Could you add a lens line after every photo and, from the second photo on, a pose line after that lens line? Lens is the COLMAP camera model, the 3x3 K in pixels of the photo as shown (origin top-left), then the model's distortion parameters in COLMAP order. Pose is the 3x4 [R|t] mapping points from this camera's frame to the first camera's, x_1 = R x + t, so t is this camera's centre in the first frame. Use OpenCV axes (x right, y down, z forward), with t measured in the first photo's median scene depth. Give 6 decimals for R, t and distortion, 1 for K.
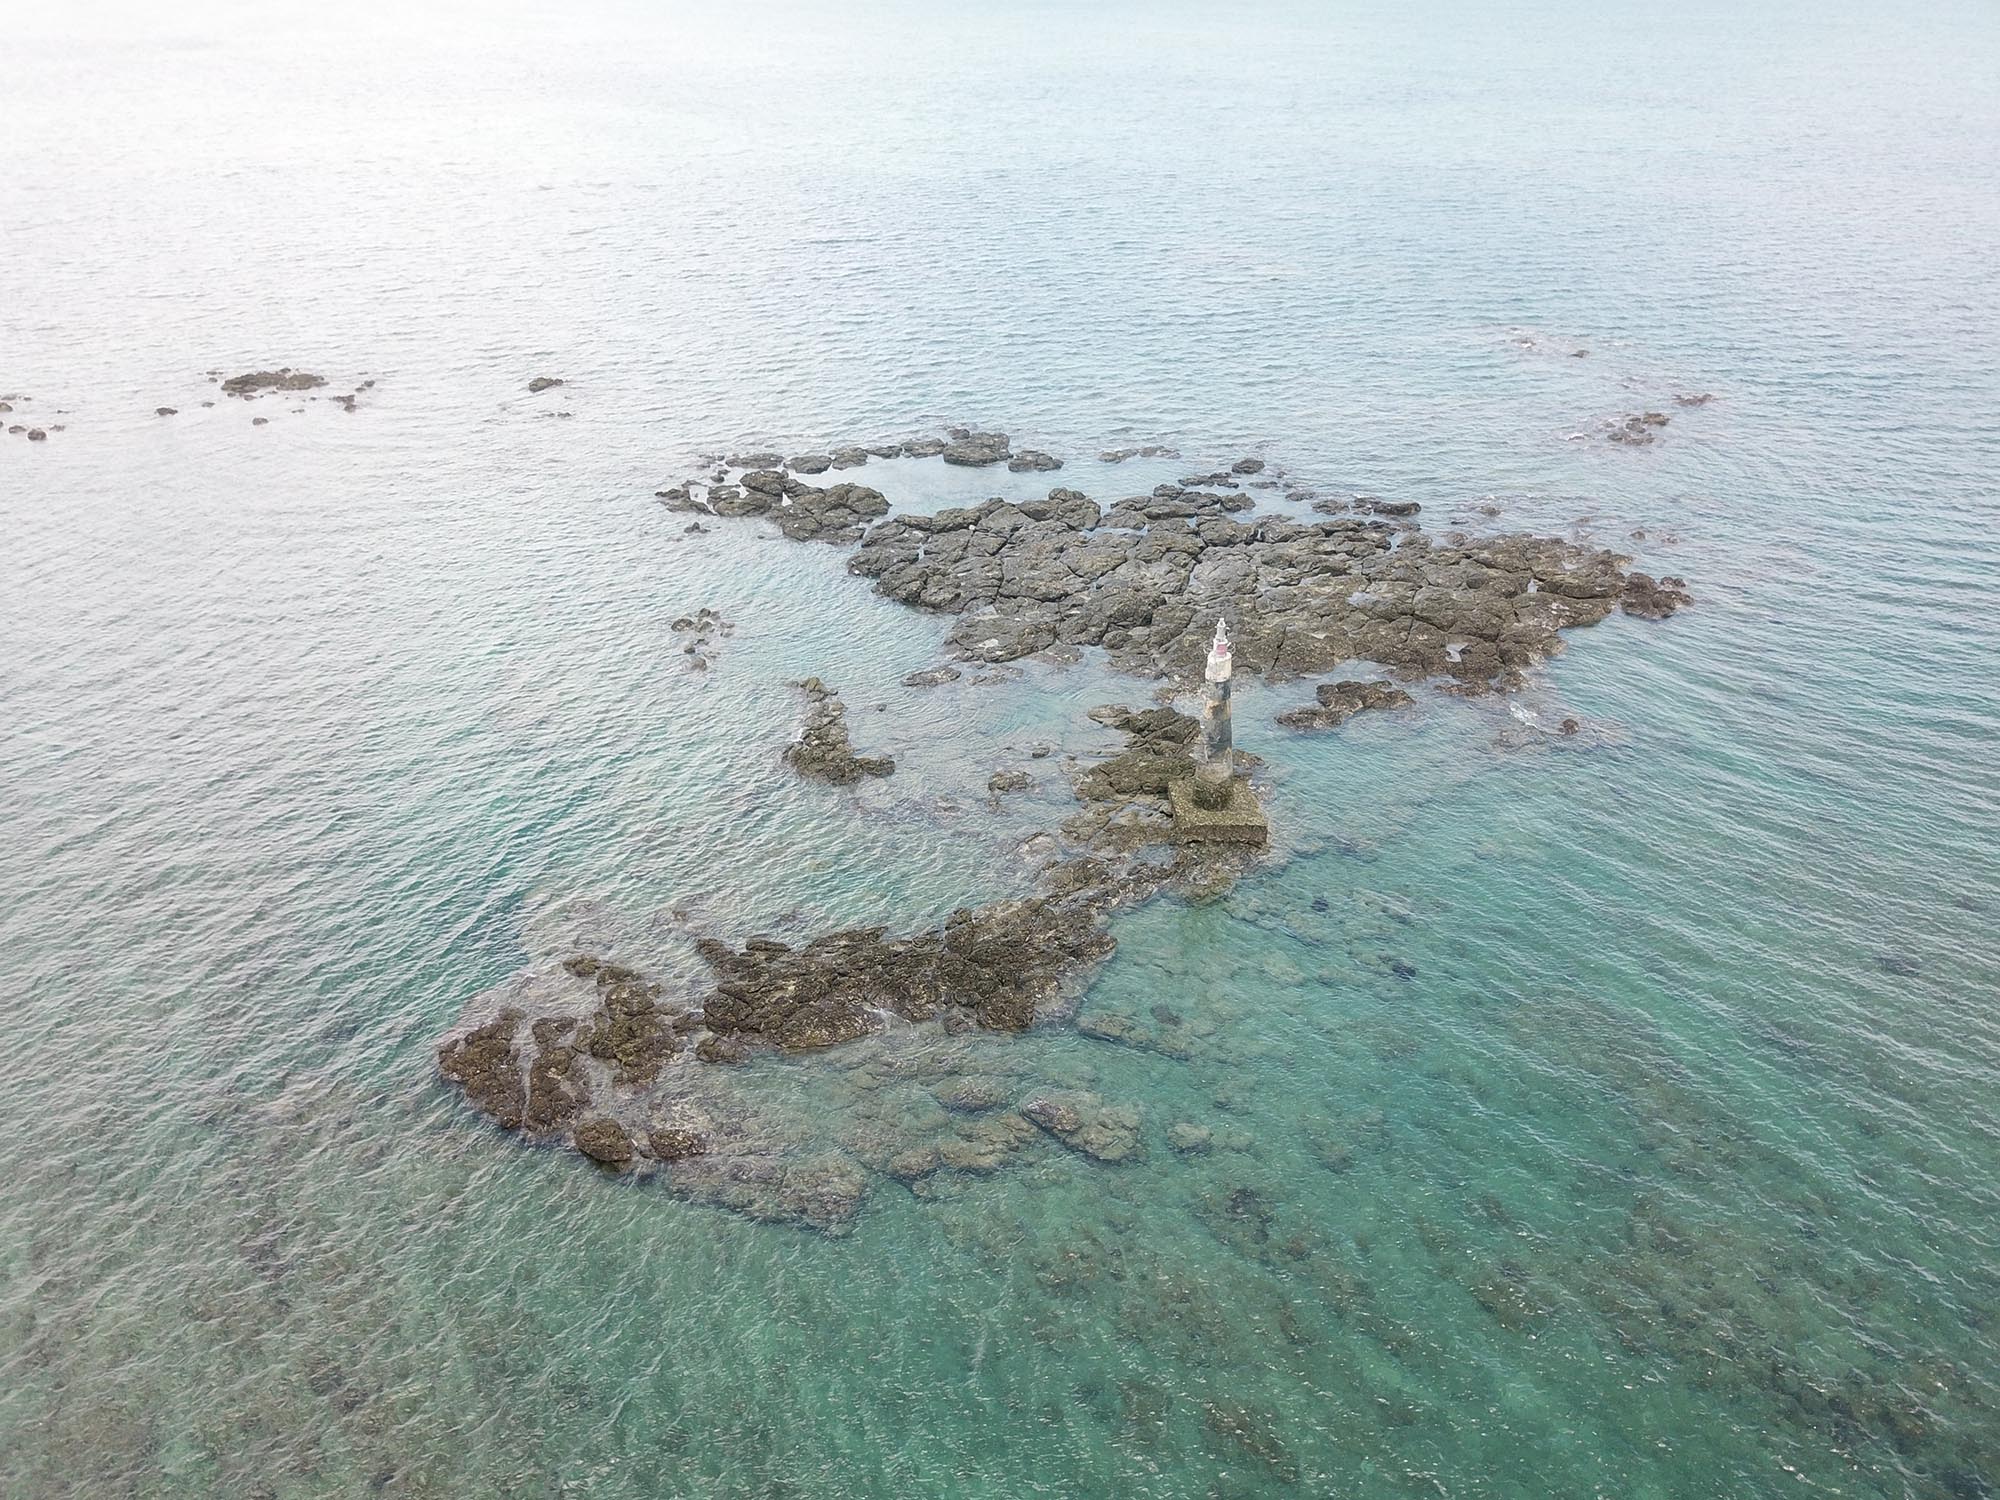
lens RADIAL K [[1554.9, 0, 988.4], [0, 1554.9, 747.5], [0, 0, 1]] dist [-0.025912, 0.038025]
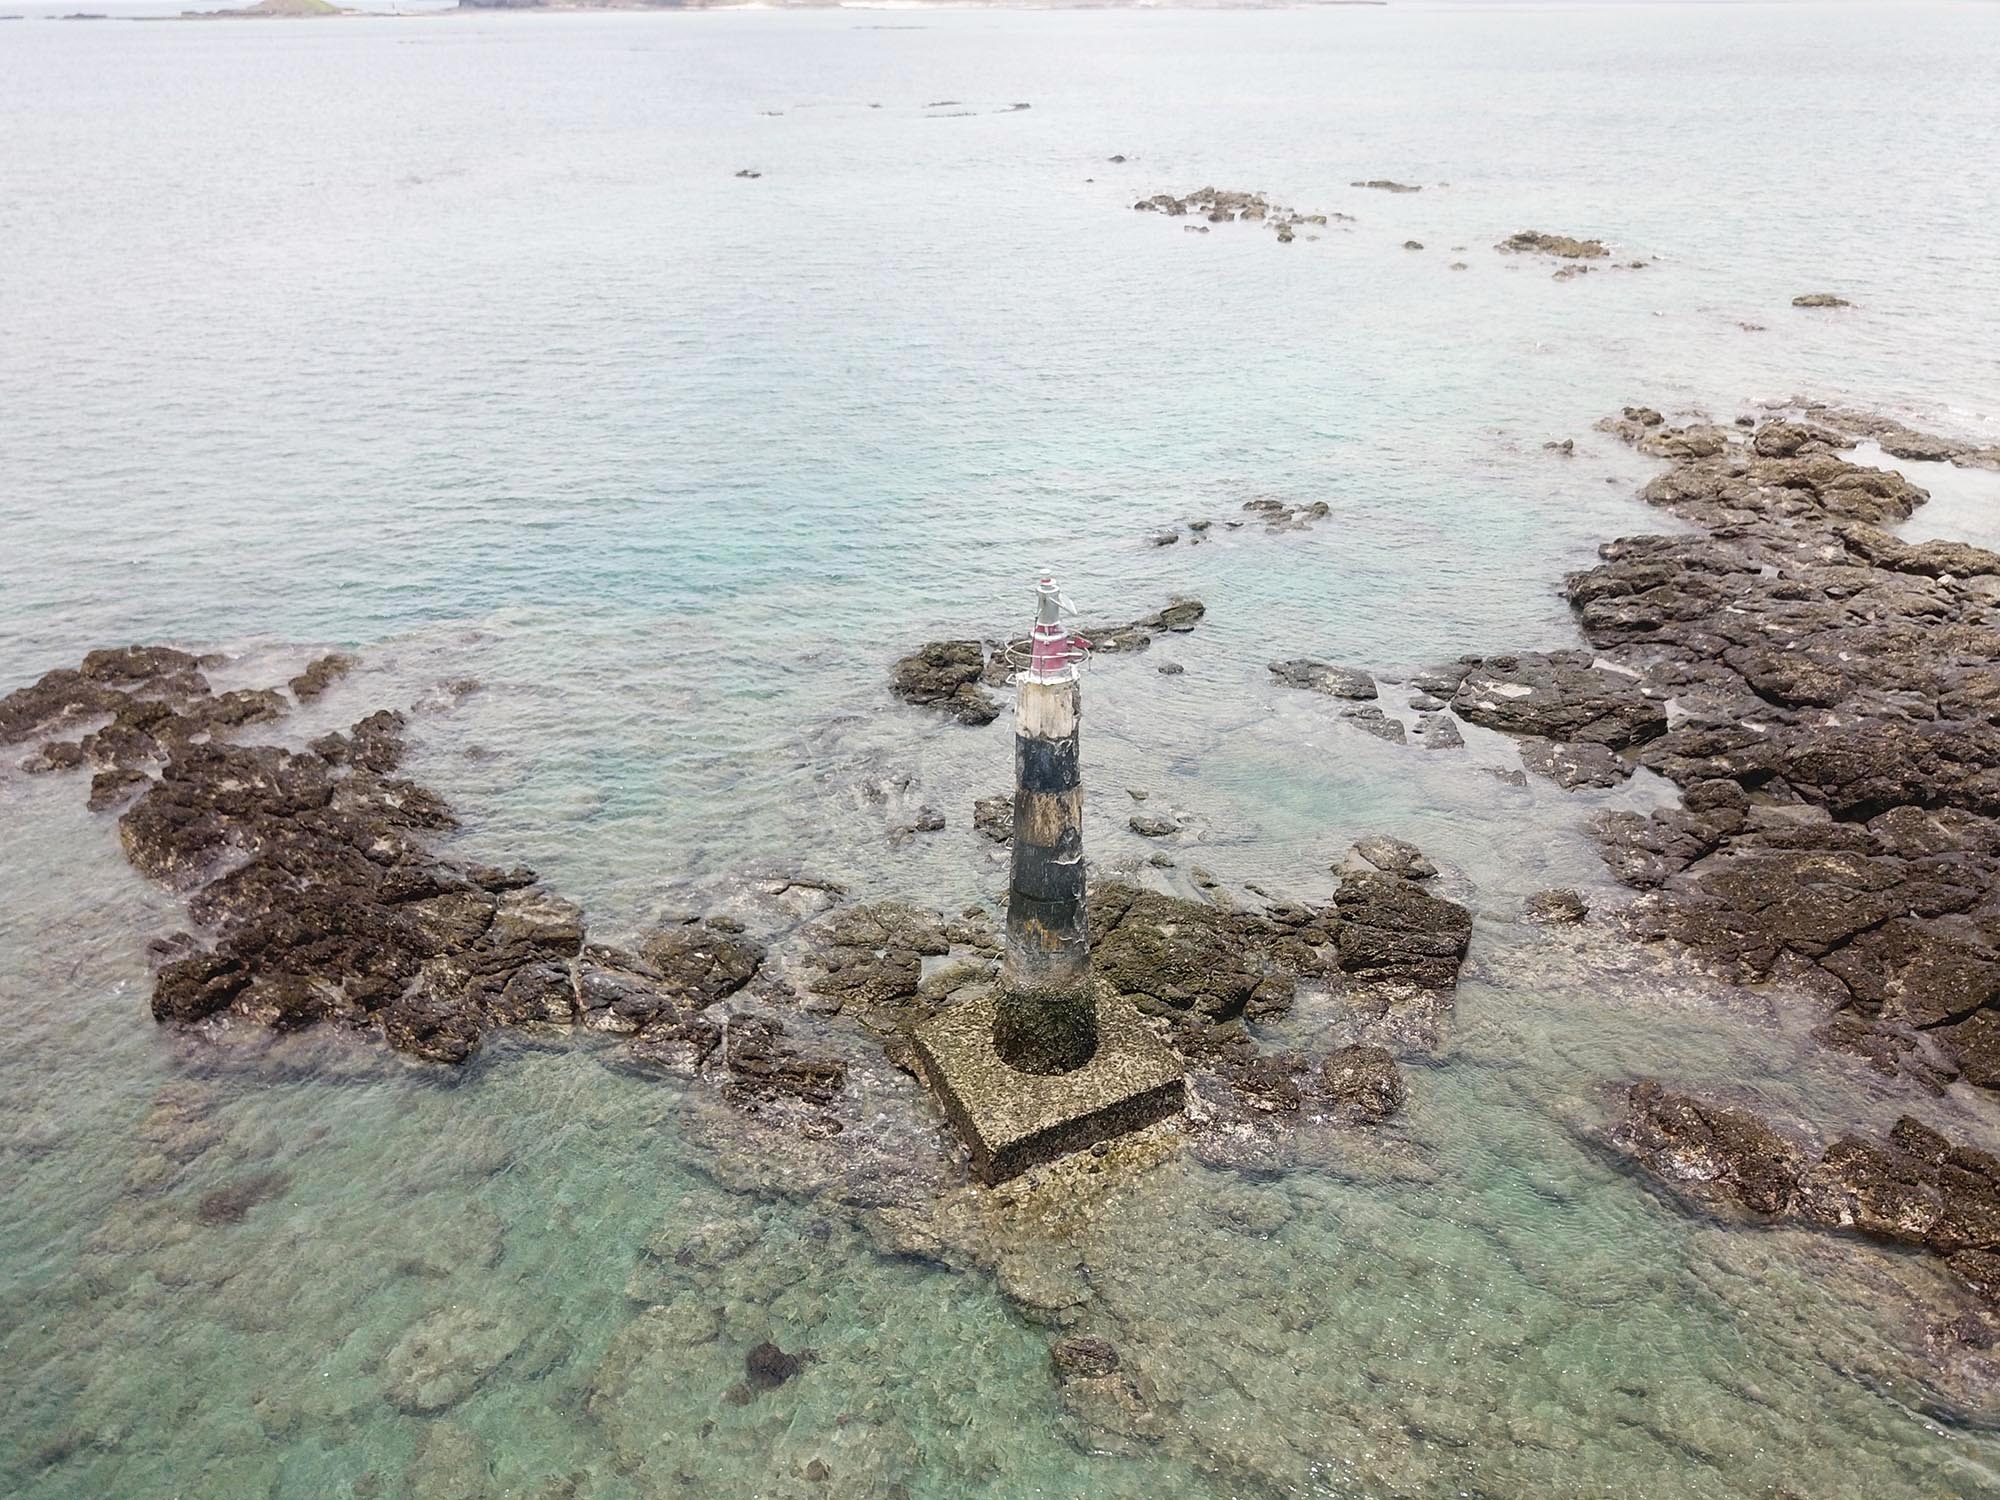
lens RADIAL K [[1554.9, 0, 988.4], [0, 1554.9, 751.7], [0, 0, 1]] dist [-0.025912, 0.038025]
pose [[0.399320, 0.411732, -0.819158, 0.304429], [-0.431435, 0.872763, 0.228361, -0.079923], [0.808954, 0.262224, 0.526148, 0.543024]]
